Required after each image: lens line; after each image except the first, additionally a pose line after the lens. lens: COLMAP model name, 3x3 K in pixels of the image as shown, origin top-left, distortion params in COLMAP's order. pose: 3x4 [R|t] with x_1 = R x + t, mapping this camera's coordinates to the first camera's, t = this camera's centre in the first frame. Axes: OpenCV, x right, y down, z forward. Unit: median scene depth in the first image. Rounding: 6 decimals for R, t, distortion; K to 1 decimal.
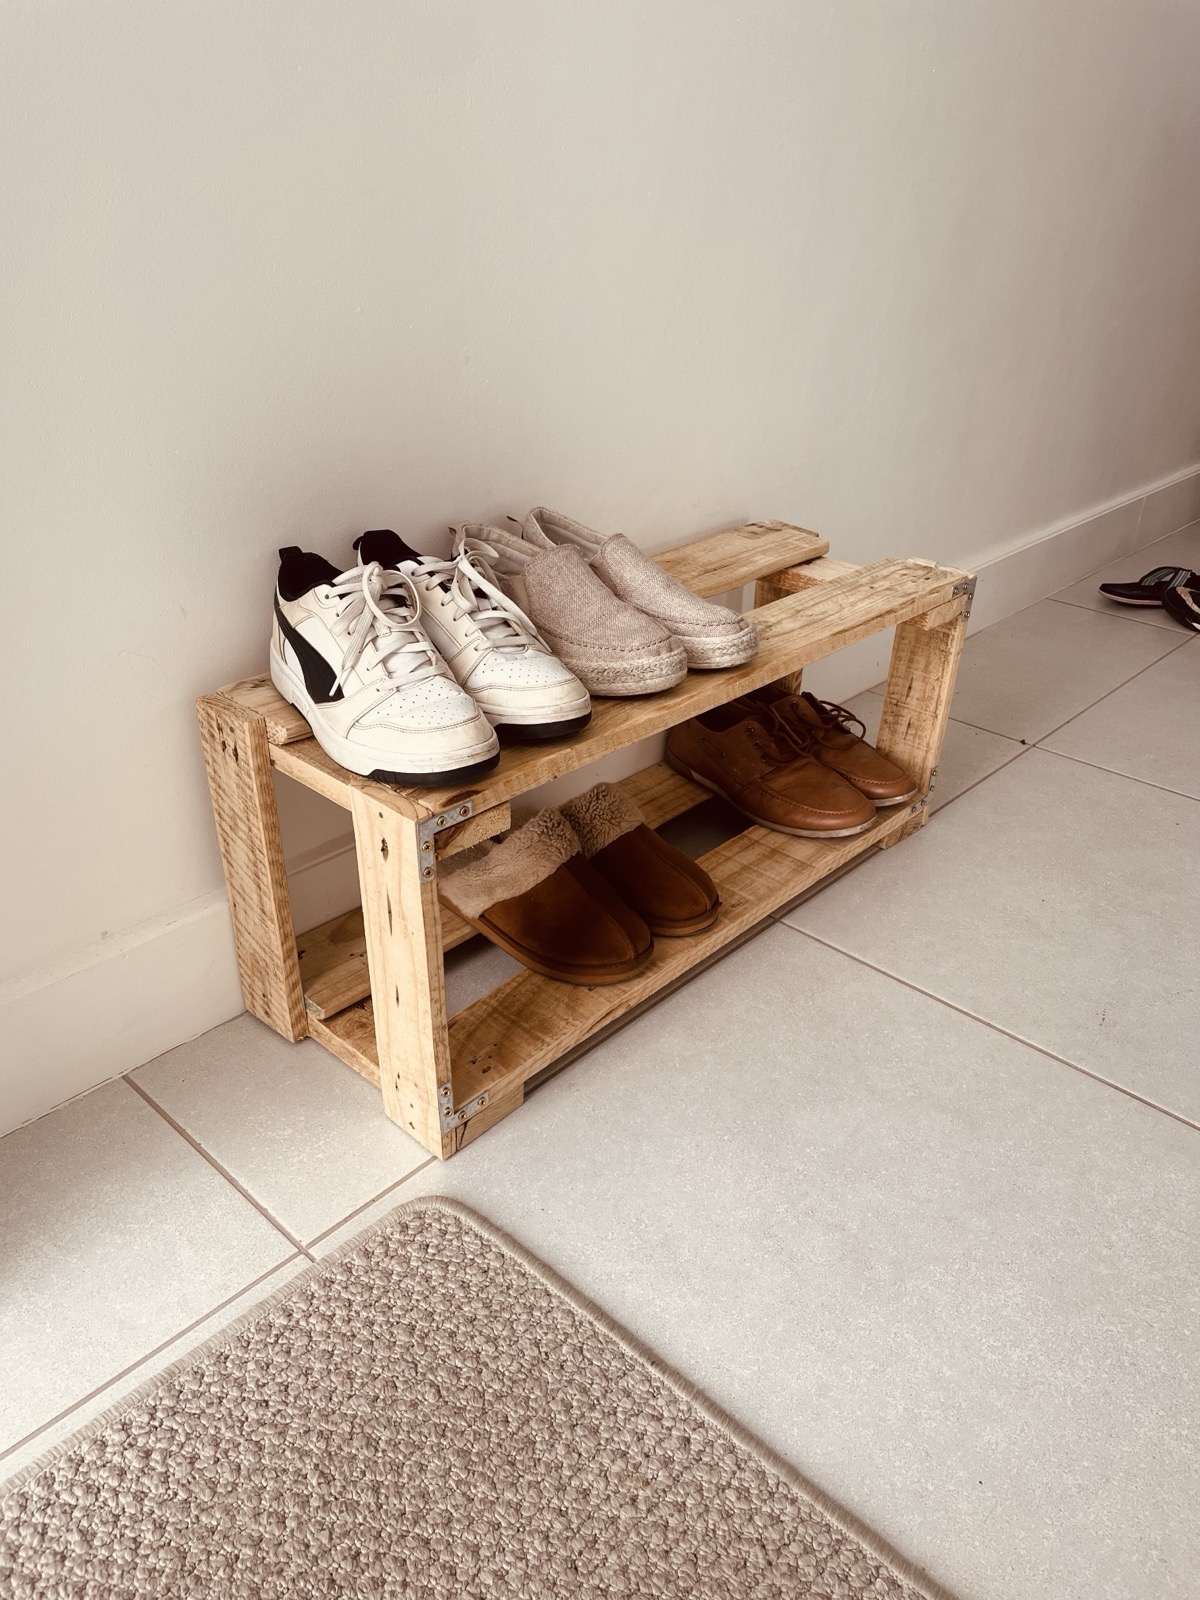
lens RADIAL K [[1213.6, 0, 599.6], [0, 1213.6, 794.1], [0, 0, 1]] dist [0.077209, -0.105686]
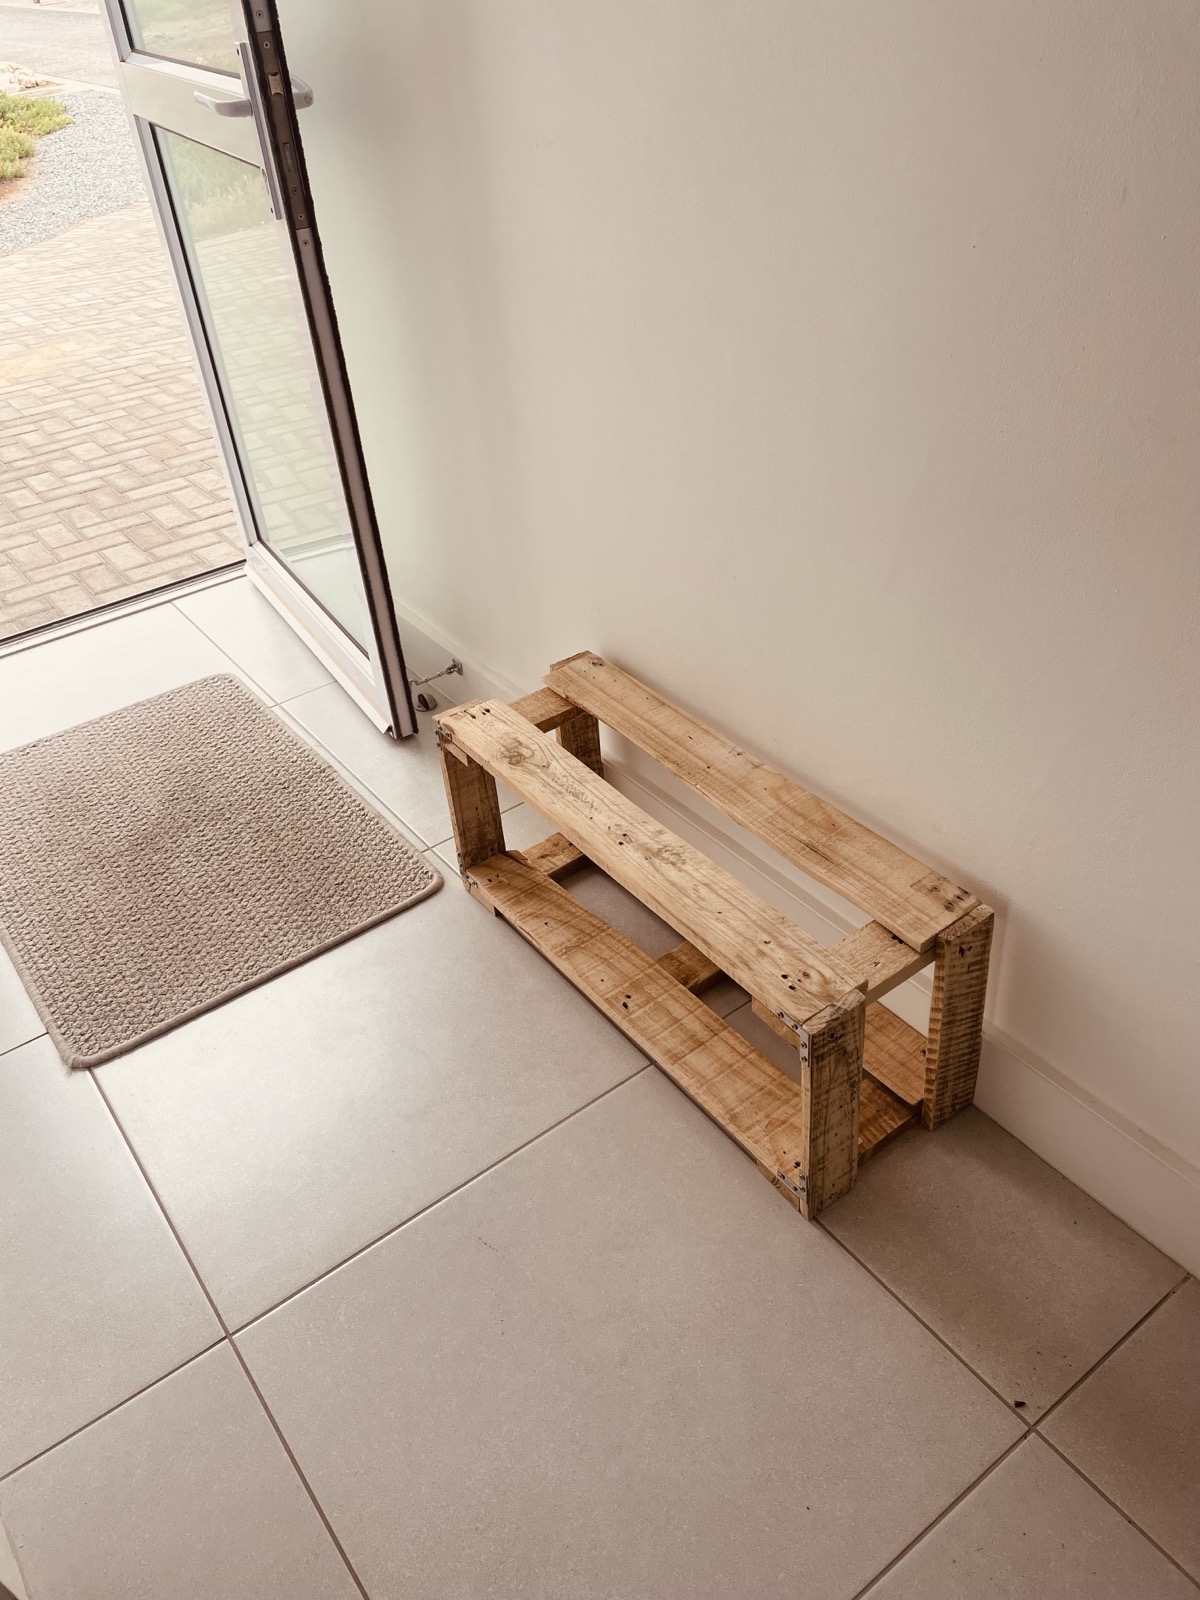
lens RADIAL K [[1213.6, 0, 598.6], [0, 1213.6, 791.4], [0, 0, 1]] dist [0.077209, -0.105686]
pose [[-0.191344, 0.573454, -0.796579, 0.986128], [-0.408883, 0.691231, 0.595831, -0.803986], [0.892302, 0.439716, 0.102213, 0.698098]]
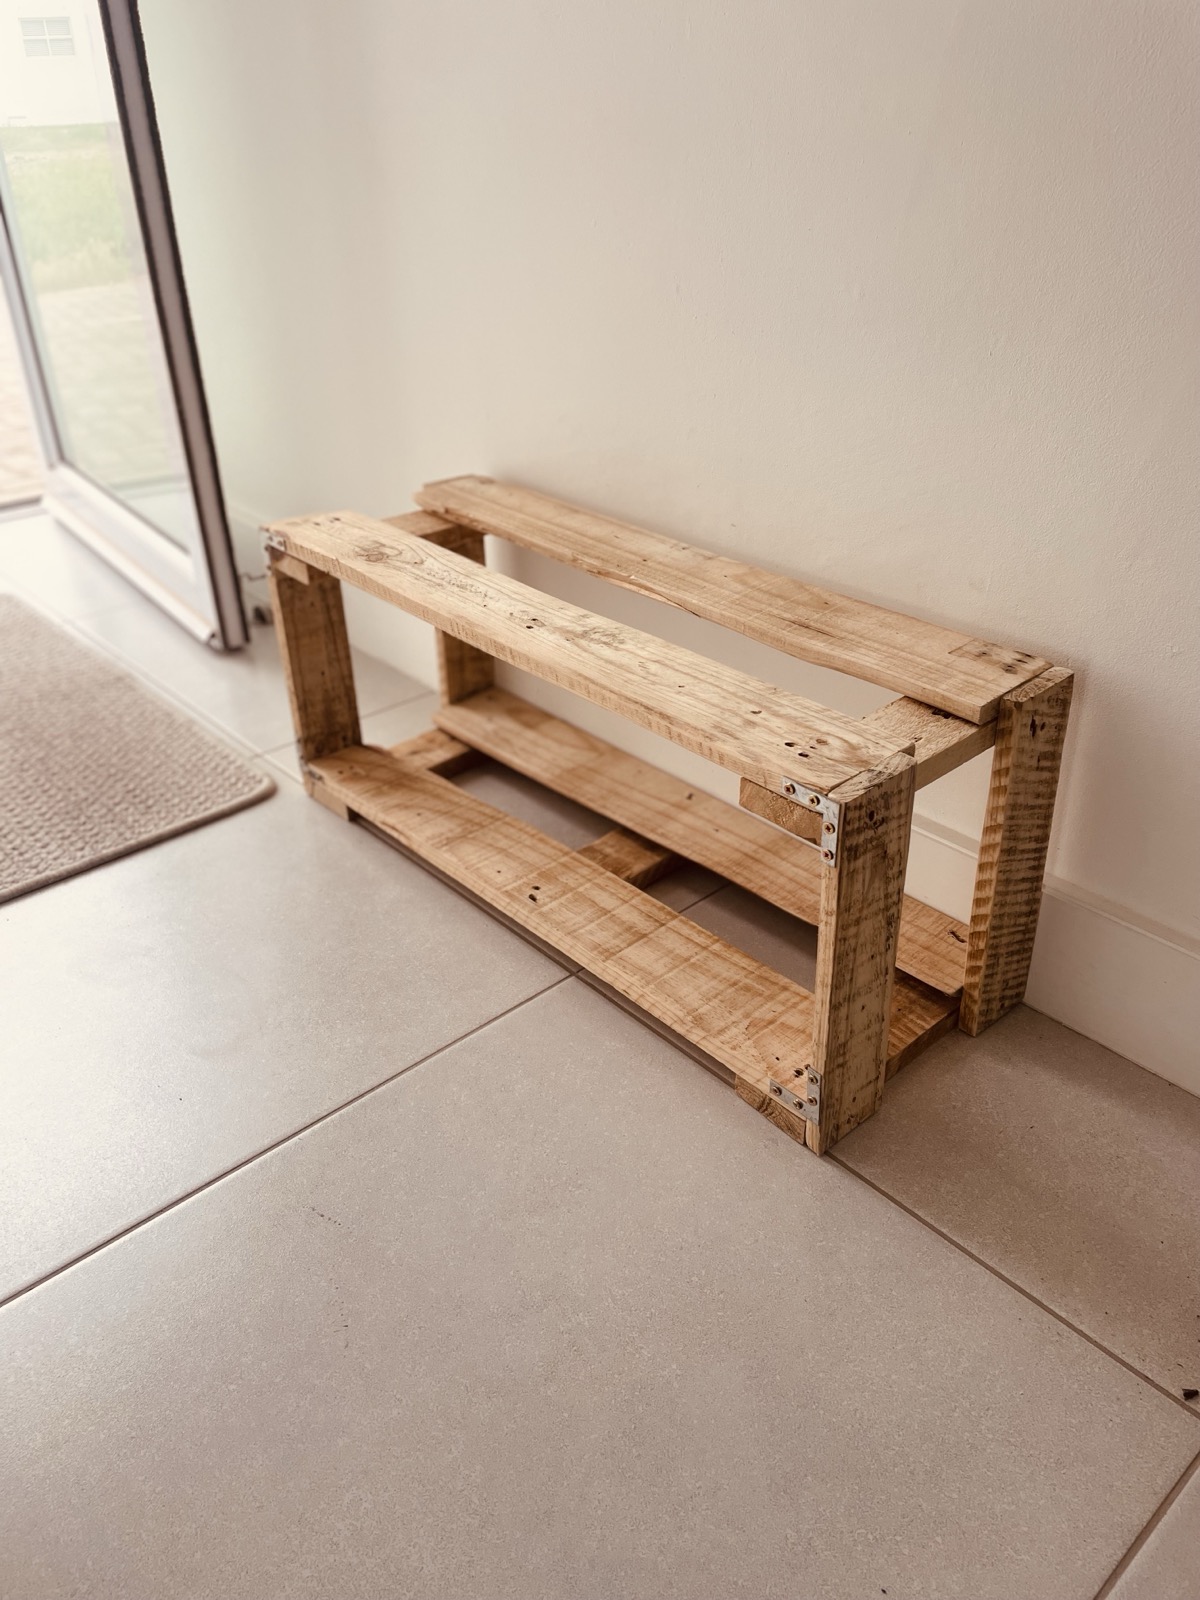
lens RADIAL K [[1213.6, 0, 608.1], [0, 1213.6, 789.3], [0, 0, 1]] dist [0.077209, -0.105686]
pose [[-0.089081, 0.474414, -0.875783, 0.843133], [-0.462867, 0.758849, 0.458152, -0.407169], [0.881940, 0.446184, 0.151991, 0.826755]]
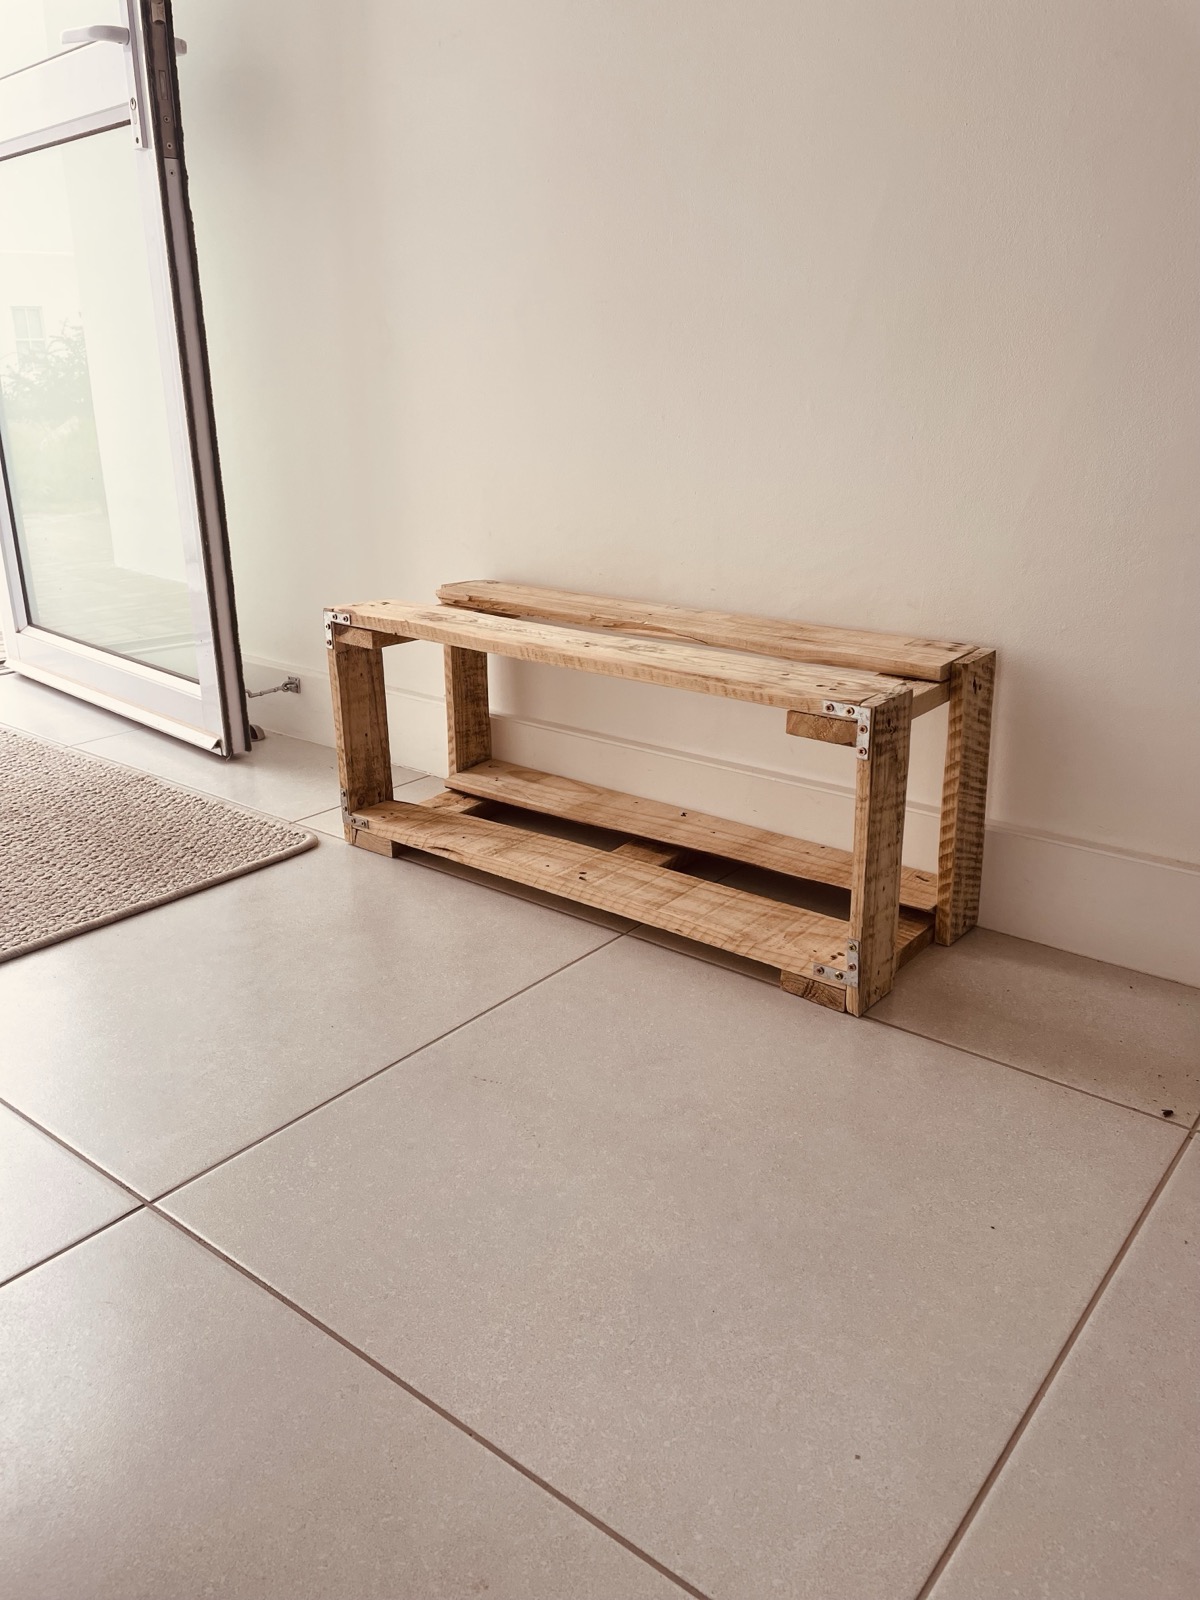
lens RADIAL K [[1213.6, 0, 606.4], [0, 1213.6, 787.4], [0, 0, 1]] dist [0.077209, -0.105686]
pose [[0.072323, 0.293679, -0.953164, 1.117702], [-0.468204, 0.853820, 0.227544, -0.240145], [0.880655, 0.429819, 0.199253, 0.716135]]
